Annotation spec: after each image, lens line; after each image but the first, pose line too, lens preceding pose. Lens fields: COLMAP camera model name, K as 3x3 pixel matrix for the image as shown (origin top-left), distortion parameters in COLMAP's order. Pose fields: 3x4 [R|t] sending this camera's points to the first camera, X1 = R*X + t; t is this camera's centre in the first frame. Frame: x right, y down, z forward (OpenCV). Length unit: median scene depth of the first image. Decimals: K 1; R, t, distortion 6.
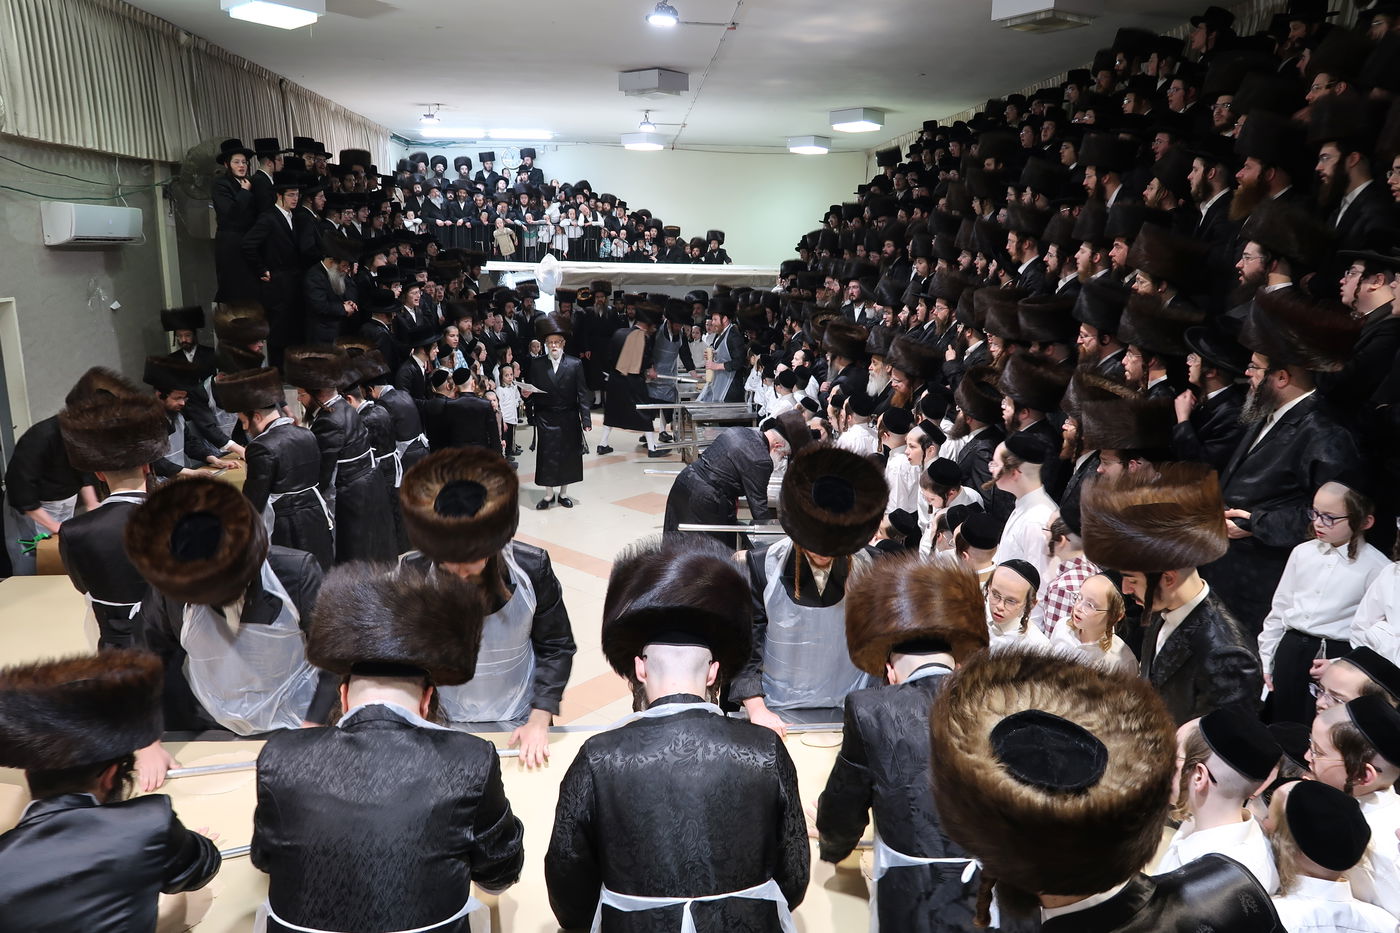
lens RADIAL K [[912.6, 0, 700.0], [0, 912.6, 466.5], [0, 0, 1]] dist [-0.028959, -0.002094]
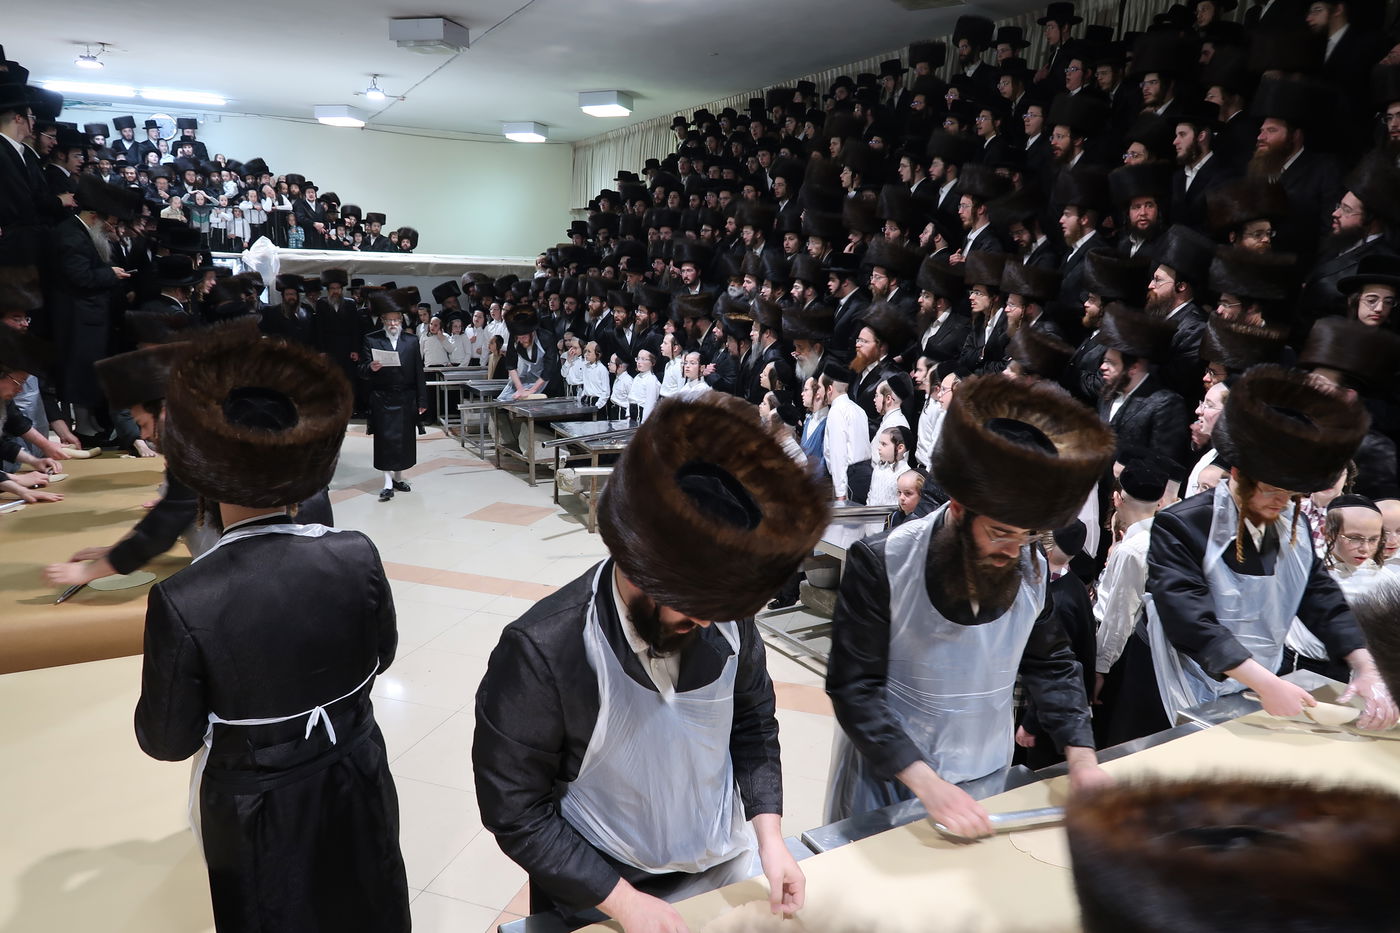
lens RADIAL K [[912.6, 0, 700.0], [0, 912.6, 466.5], [0, 0, 1]] dist [-0.028959, -0.002094]
pose [[0.922504, -0.071559, 0.379296, -0.124293], [0.074304, 0.997208, 0.007416, 0.002146], [-0.378768, 0.021342, 0.925246, 0.078103]]
